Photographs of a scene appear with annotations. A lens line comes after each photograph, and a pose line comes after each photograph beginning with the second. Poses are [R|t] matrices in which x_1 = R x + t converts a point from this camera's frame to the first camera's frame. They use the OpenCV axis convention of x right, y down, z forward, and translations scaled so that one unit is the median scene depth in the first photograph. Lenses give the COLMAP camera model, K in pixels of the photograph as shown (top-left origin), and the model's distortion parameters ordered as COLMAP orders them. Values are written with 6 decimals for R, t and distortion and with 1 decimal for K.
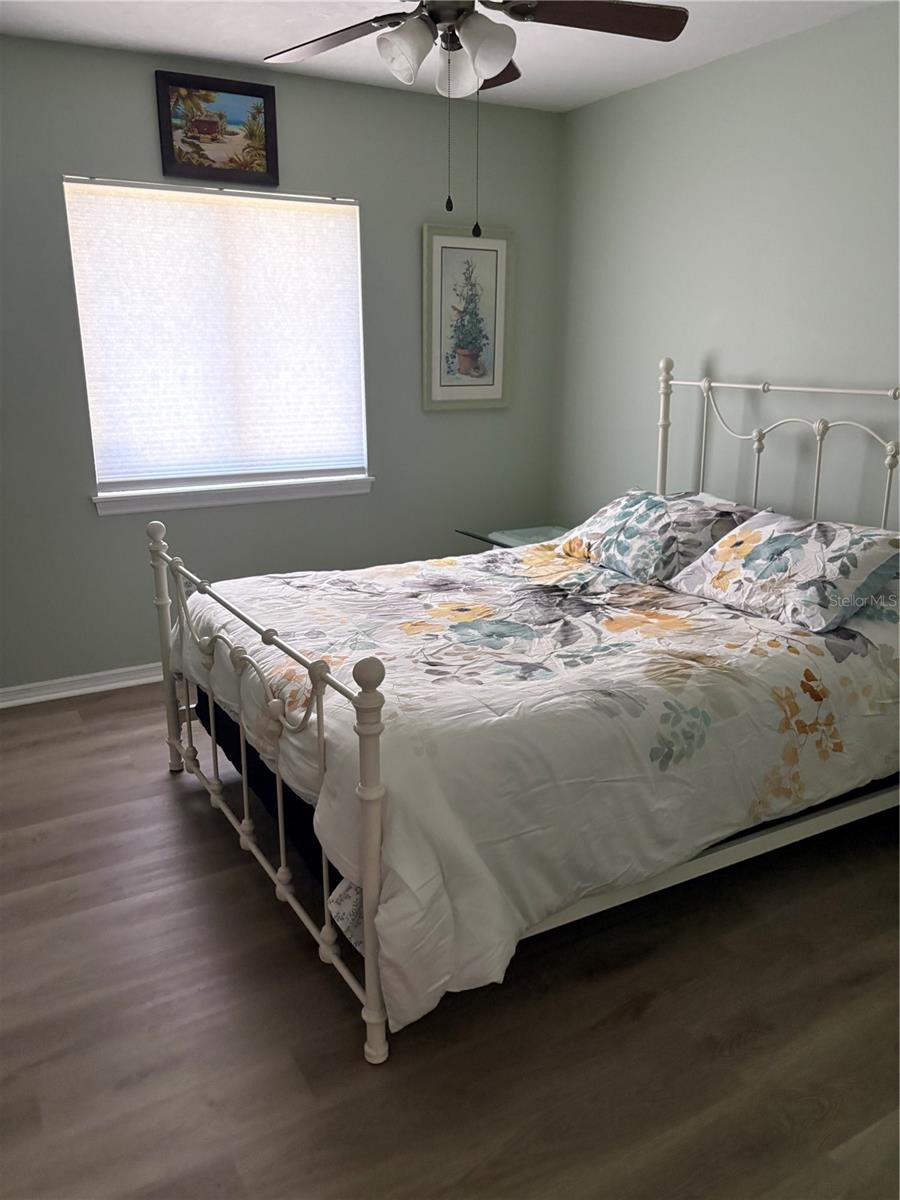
lens RADIAL K [[938.8, 0, 450.0], [0, 938.8, 600.0], [0, 0, 1]] dist [0.007521, 0.004073]
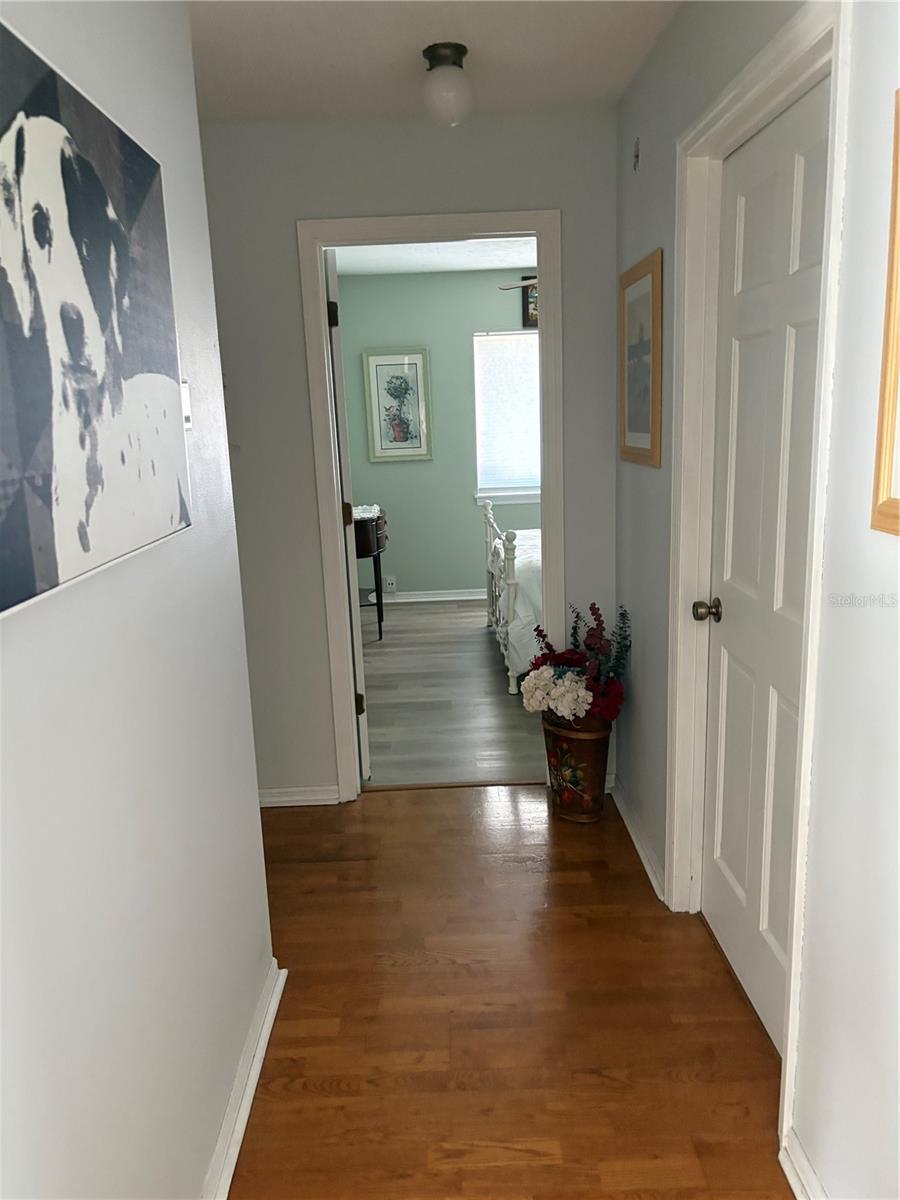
lens RADIAL K [[901.7, 0, 450.0], [0, 901.7, 600.0], [0, 0, 1]] dist [-0.001992, -0.000504]
pose [[0.880182, 0.064463, -0.470238, 0.472073], [-0.087530, 0.995787, -0.027328, 0.163687], [0.466495, 0.065214, 0.882116, -0.658249]]
